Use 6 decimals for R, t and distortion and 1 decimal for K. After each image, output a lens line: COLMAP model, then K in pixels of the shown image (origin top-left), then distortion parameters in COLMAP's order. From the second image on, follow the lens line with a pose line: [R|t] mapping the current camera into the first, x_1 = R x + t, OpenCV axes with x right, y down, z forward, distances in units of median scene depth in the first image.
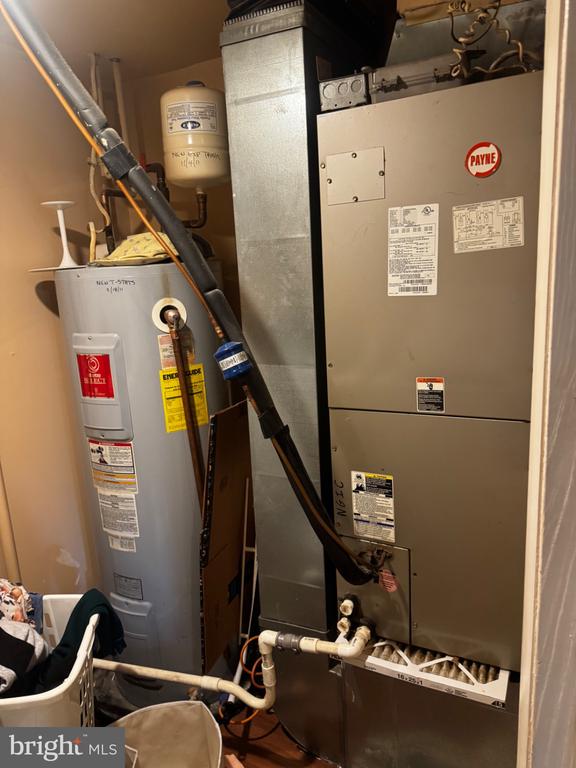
lens RADIAL K [[548.6, 0, 288.0], [0, 548.6, 384.0], [0, 0, 1]] dist [0.132290, -0.257791]
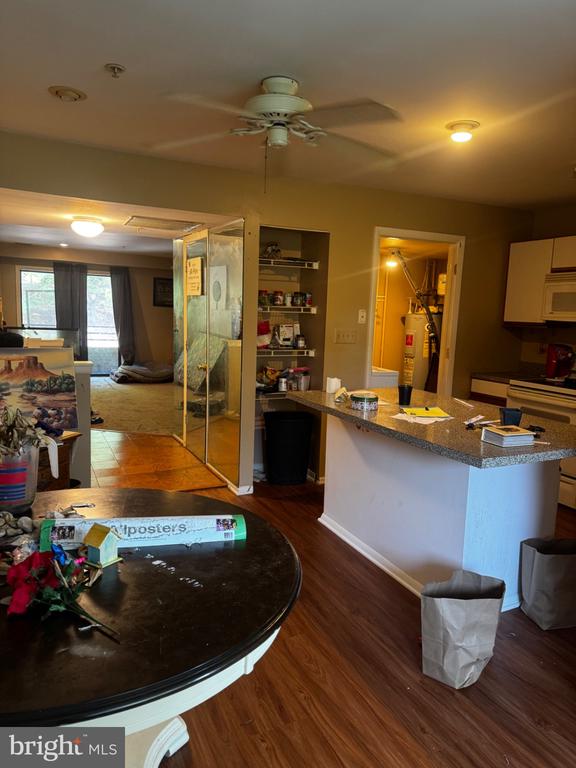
lens RADIAL K [[548.6, 0, 288.0], [0, 548.6, 384.0], [0, 0, 1]] dist [0.132290, -0.257791]
pose [[0.787943, 0.173130, -0.590907, 1.380368], [-0.208373, 0.978011, 0.008693, 0.441509], [0.579419, 0.116280, 0.806693, -2.707118]]
